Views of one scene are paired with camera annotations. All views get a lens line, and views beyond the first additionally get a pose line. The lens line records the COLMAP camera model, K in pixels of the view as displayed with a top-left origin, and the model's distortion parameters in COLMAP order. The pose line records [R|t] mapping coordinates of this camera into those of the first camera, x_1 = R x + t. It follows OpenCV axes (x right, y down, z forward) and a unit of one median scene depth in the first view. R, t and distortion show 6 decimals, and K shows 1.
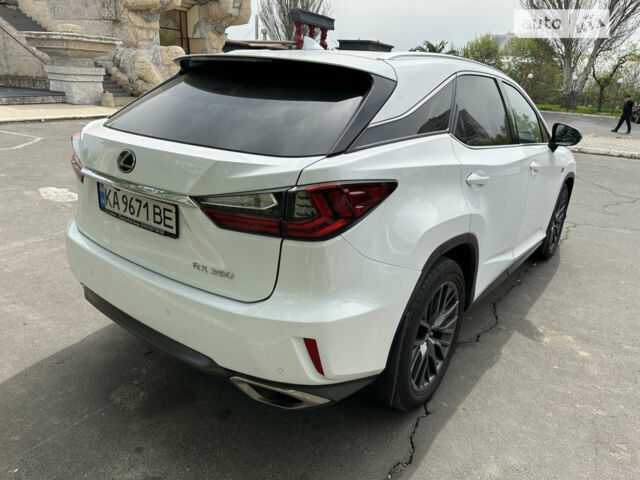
lens RADIAL K [[453.8, 0, 324.5], [0, 453.8, 237.8], [0, 0, 1]] dist [0.047486, -0.053211]
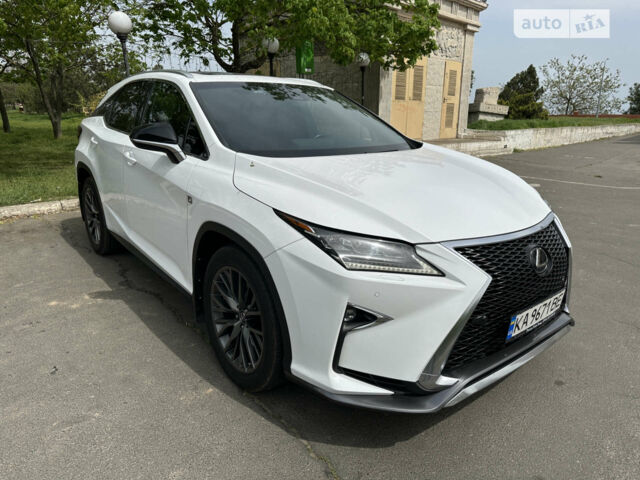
lens RADIAL K [[453.8, 0, 320.4], [0, 453.8, 240.5], [0, 0, 1]] dist [0.047486, -0.053211]
pose [[-0.250430, 0.210693, -0.944930, 2.060494], [-0.339400, 0.894983, 0.289505, -0.653464], [0.906693, 0.393210, -0.152621, 2.429784]]
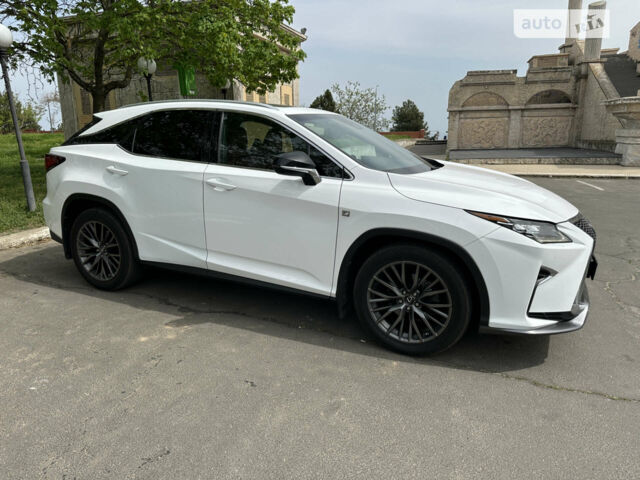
lens RADIAL K [[453.8, 0, 320.4], [0, 453.8, 238.9], [0, 0, 1]] dist [0.047486, -0.053211]
pose [[0.201627, 0.176711, -0.963390, 2.374938], [-0.313108, 0.943608, 0.107552, -0.334686], [0.928068, 0.279960, 0.245587, 1.477840]]
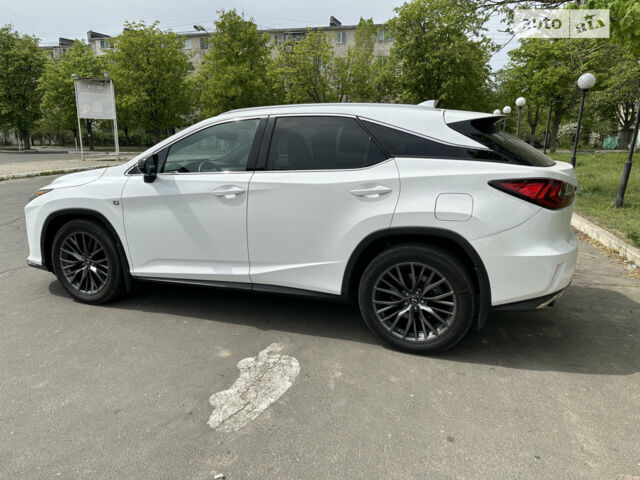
lens RADIAL K [[453.8, 0, 322.2], [0, 453.8, 235.2], [0, 0, 1]] dist [0.047486, -0.053211]
pose [[-0.298368, -0.262903, 0.917529, -1.666343], [0.290343, 0.890757, 0.349648, -0.773382], [-0.909218, 0.370721, -0.189441, 2.047187]]
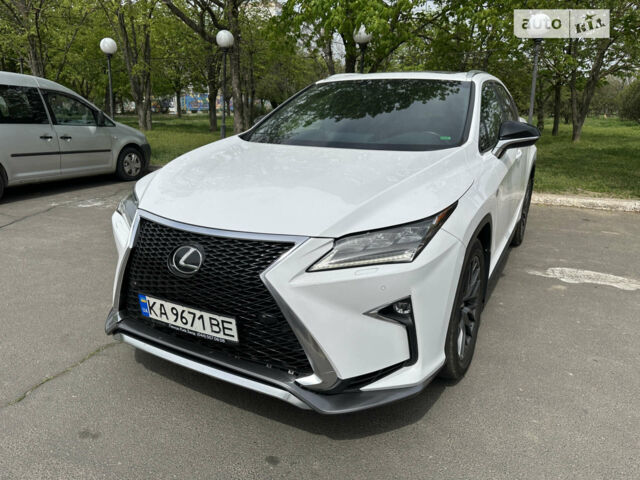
lens RADIAL K [[453.8, 0, 325.0], [0, 453.8, 241.7], [0, 0, 1]] dist [0.047486, -0.053211]
pose [[-0.986443, -0.026805, -0.161901, 0.915576], [-0.115080, 0.816321, 0.566018, -1.053911], [0.116991, 0.576976, -0.808339, 3.446520]]
